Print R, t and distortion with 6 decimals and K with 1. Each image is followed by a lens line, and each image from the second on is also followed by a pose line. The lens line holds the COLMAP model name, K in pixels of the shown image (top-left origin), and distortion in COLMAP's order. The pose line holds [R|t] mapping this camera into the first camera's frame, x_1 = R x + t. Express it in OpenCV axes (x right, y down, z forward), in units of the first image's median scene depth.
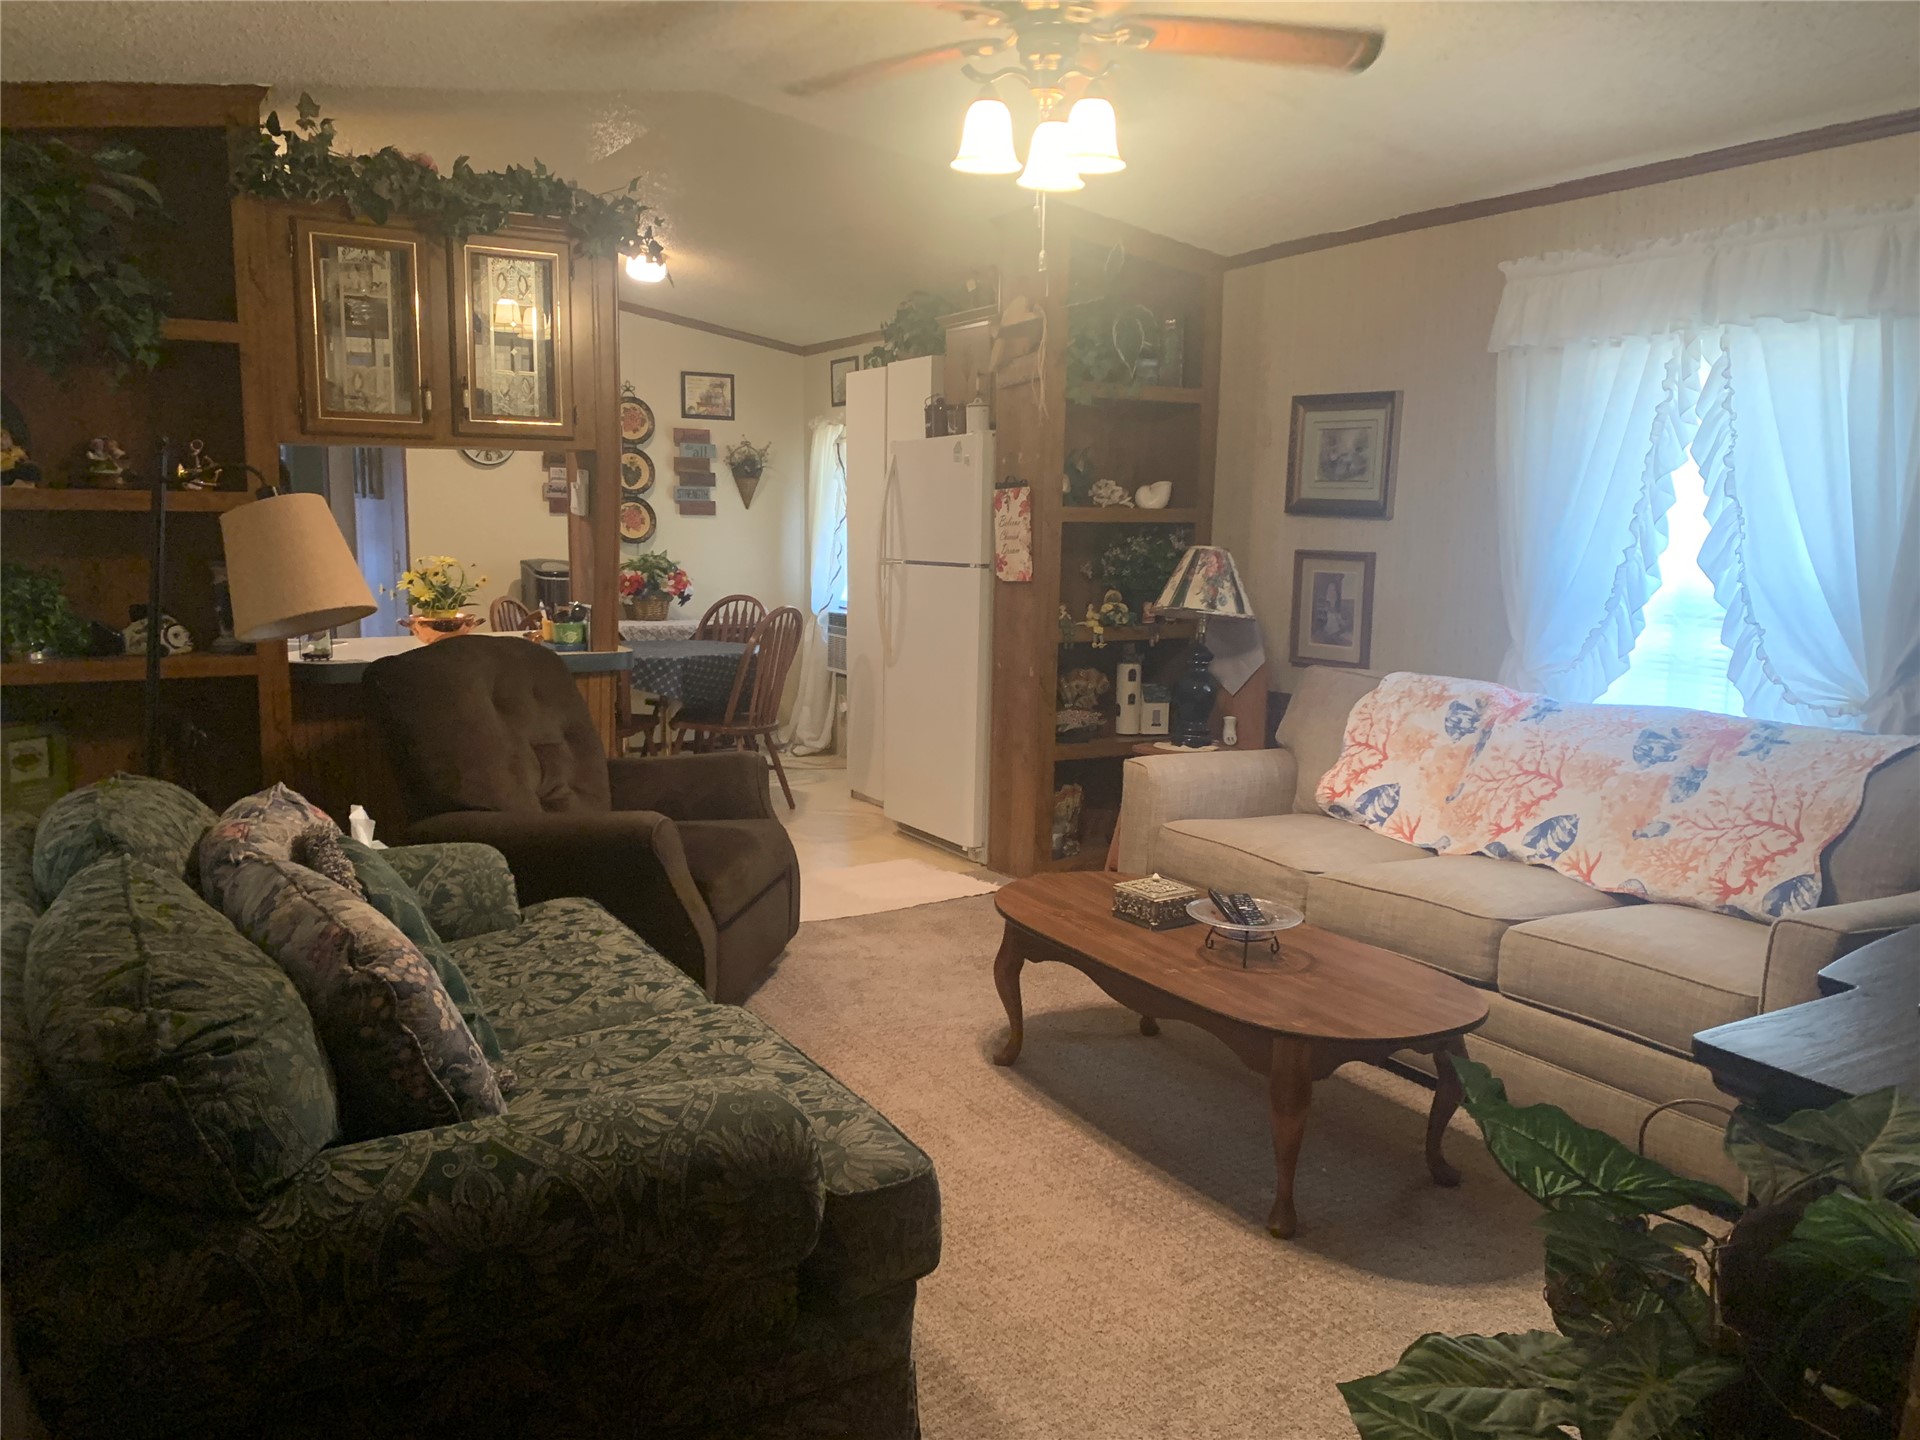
lens RADIAL K [[1438.2, 0, 968.9], [0, 1438.2, 749.6], [0, 0, 1]] dist [0.079703, -0.353626]
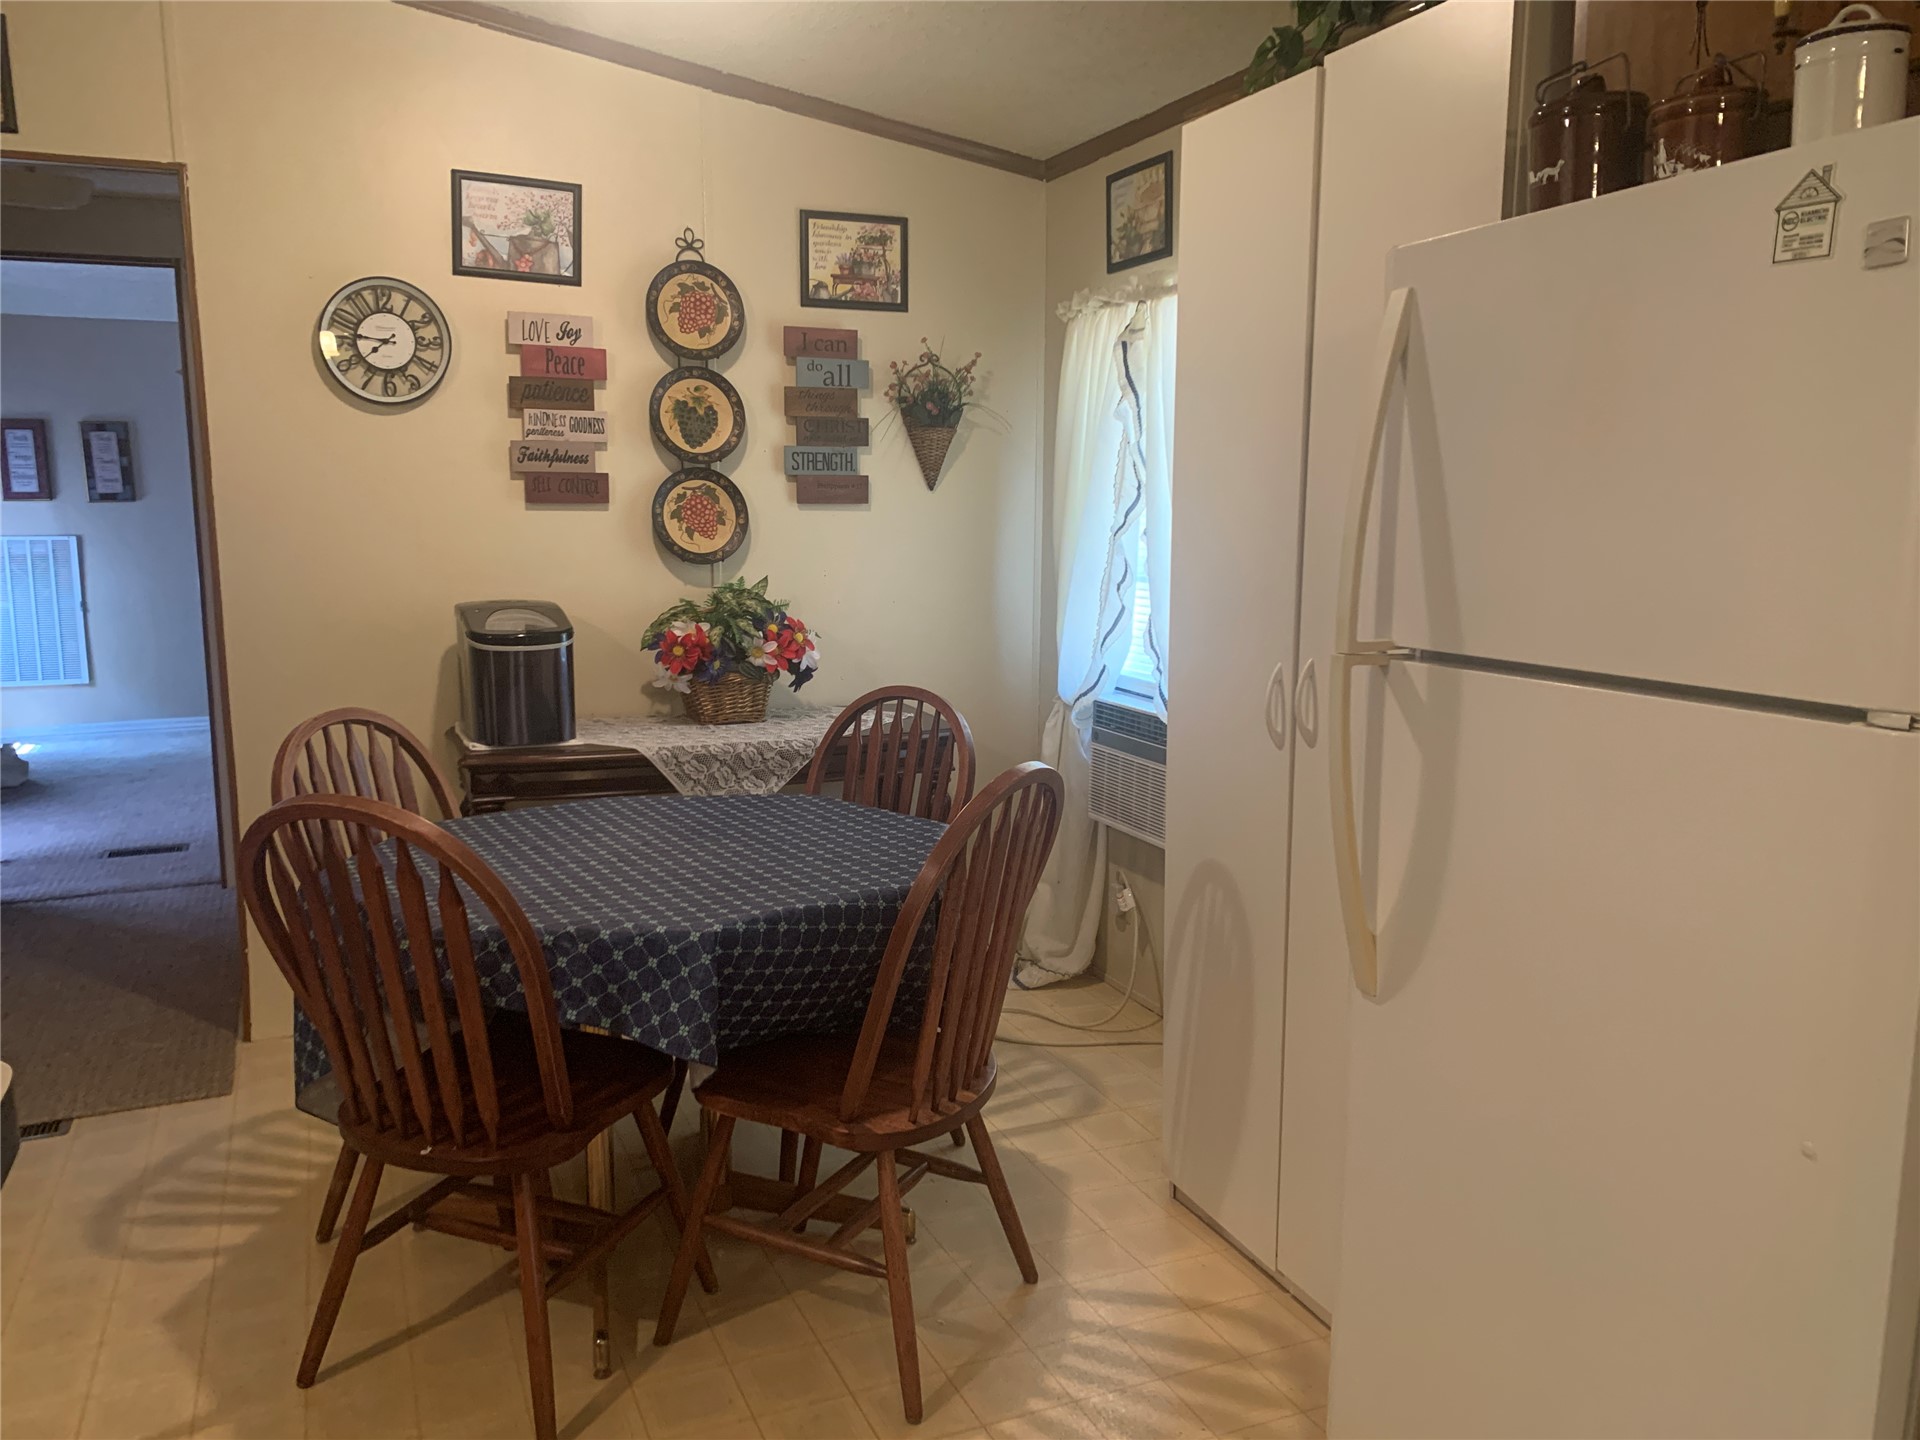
lens RADIAL K [[1466.8, 0, 960.5], [0, 1466.8, 753.9], [0, 0, 1]] dist [0.018494, -0.006535]
pose [[0.989482, 0.010657, -0.144260, -0.072097], [-0.009122, 0.999895, 0.011296, -0.084310], [0.144365, -0.009861, 0.989475, 0.516304]]
